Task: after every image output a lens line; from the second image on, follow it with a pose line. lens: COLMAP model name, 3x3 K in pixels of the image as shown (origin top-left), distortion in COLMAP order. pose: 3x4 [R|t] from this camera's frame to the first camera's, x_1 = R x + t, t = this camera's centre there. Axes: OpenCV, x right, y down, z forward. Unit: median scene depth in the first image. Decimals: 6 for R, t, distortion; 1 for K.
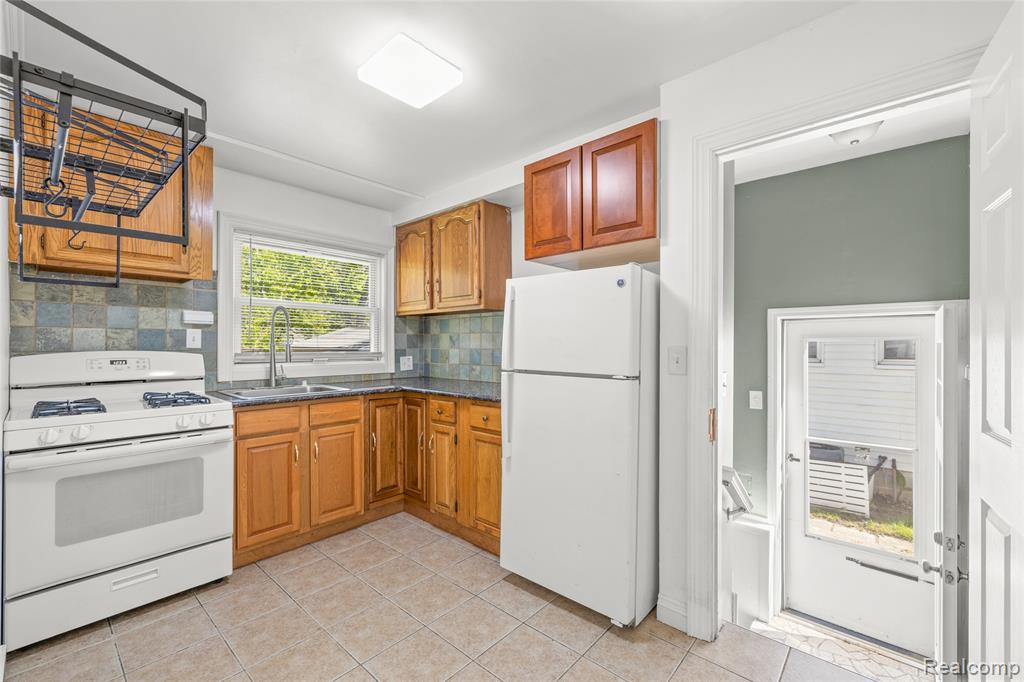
lens RADIAL K [[434.8, 0, 512.2], [0, 434.8, 343.5], [0, 0, 1]] dist [0.002468, 0.000986]
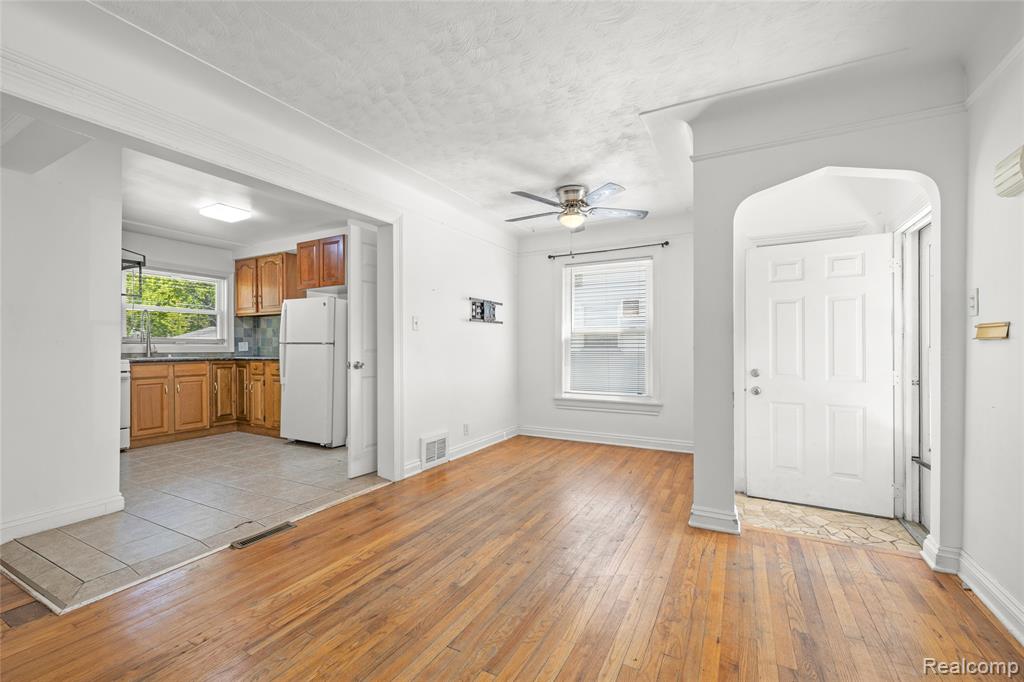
lens RADIAL K [[434.8, 0, 507.9], [0, 434.8, 346.1], [0, 0, 1]] dist [0.002468, 0.000986]
pose [[0.973354, -0.002072, 0.229300, 0.439283], [0.002238, 0.999997, -0.000466, 0.062321], [-0.229299, 0.000966, 0.973356, -1.010146]]
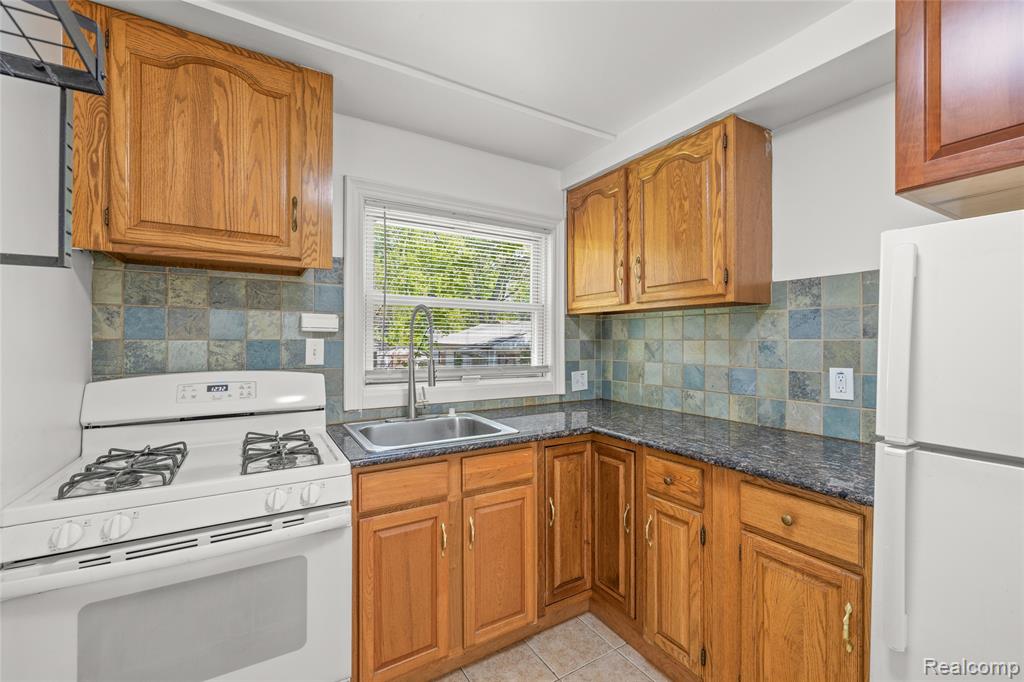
lens RADIAL K [[434.8, 0, 506.3], [0, 434.8, 340.4], [0, 0, 1]] dist [0.002468, 0.000986]
pose [[0.955261, 0.002155, -0.295758, -0.196025], [-0.001084, 0.999992, 0.003787, -0.031388], [0.295763, -0.003297, 0.955256, 0.373117]]
